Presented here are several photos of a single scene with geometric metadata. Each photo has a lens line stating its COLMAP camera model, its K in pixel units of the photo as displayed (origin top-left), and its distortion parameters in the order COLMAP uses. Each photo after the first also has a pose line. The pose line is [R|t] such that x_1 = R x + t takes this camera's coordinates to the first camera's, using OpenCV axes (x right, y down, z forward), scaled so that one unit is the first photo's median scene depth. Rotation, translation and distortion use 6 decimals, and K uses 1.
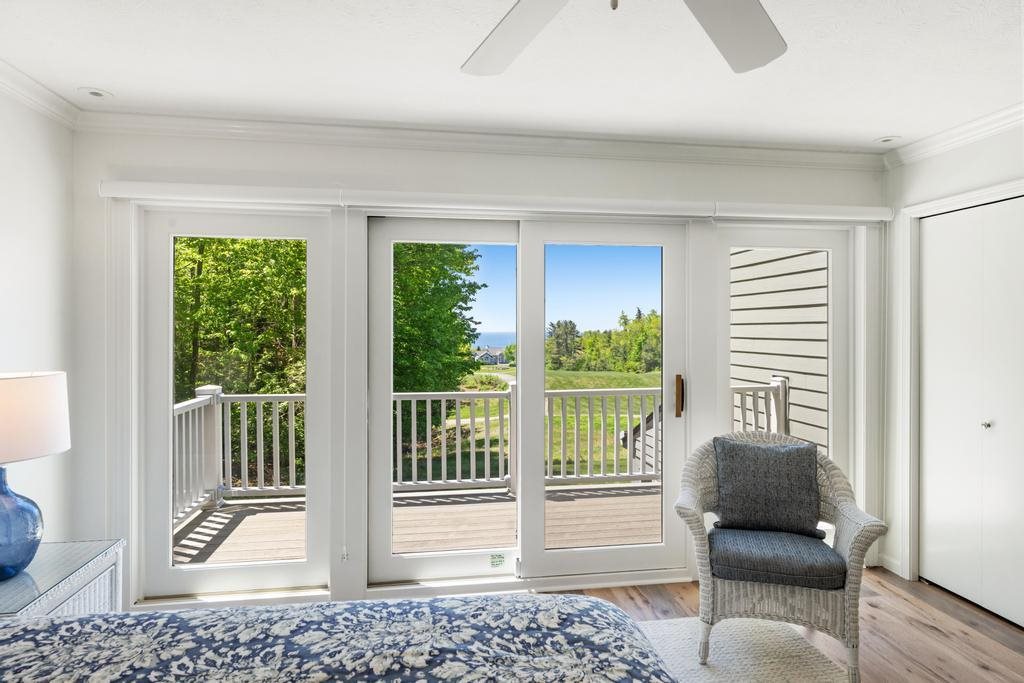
lens RADIAL K [[571.9, 0, 510.2], [0, 571.9, 332.8], [0, 0, 1]] dist [-0.007724, 0.001004]
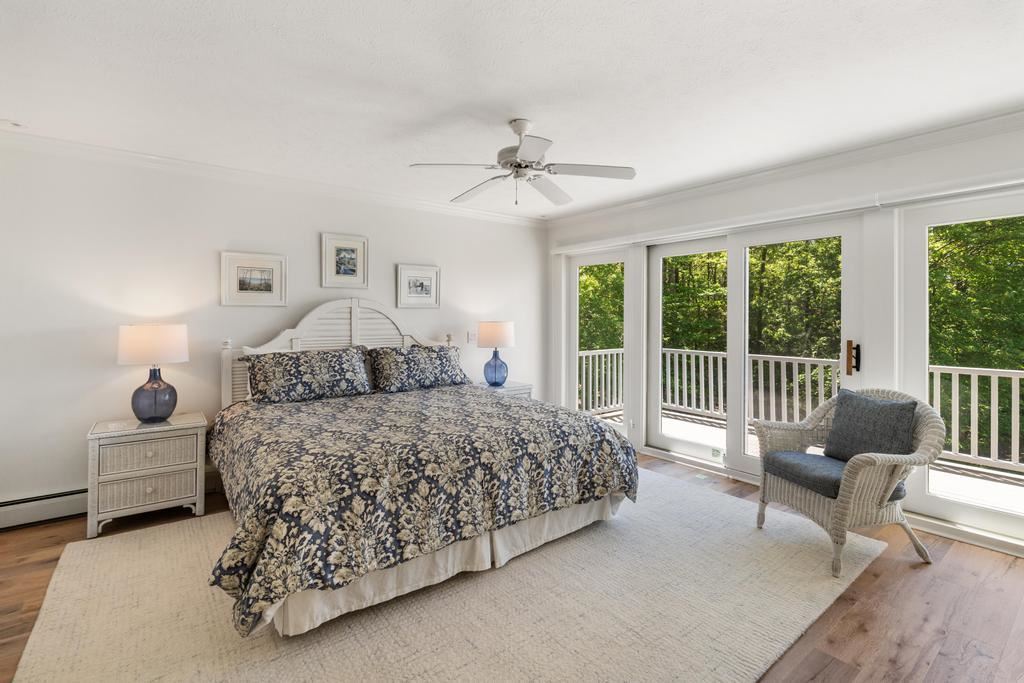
lens RADIAL K [[462.1, 0, 500.2], [0, 462.1, 316.4], [0, 0, 1]] dist [-0.001872, 0.001133]
pose [[0.479470, -0.000138, -0.877558, 0.811603], [-0.005817, 0.999978, -0.003335, 0.030575], [0.877539, 0.006703, 0.479458, -0.131763]]
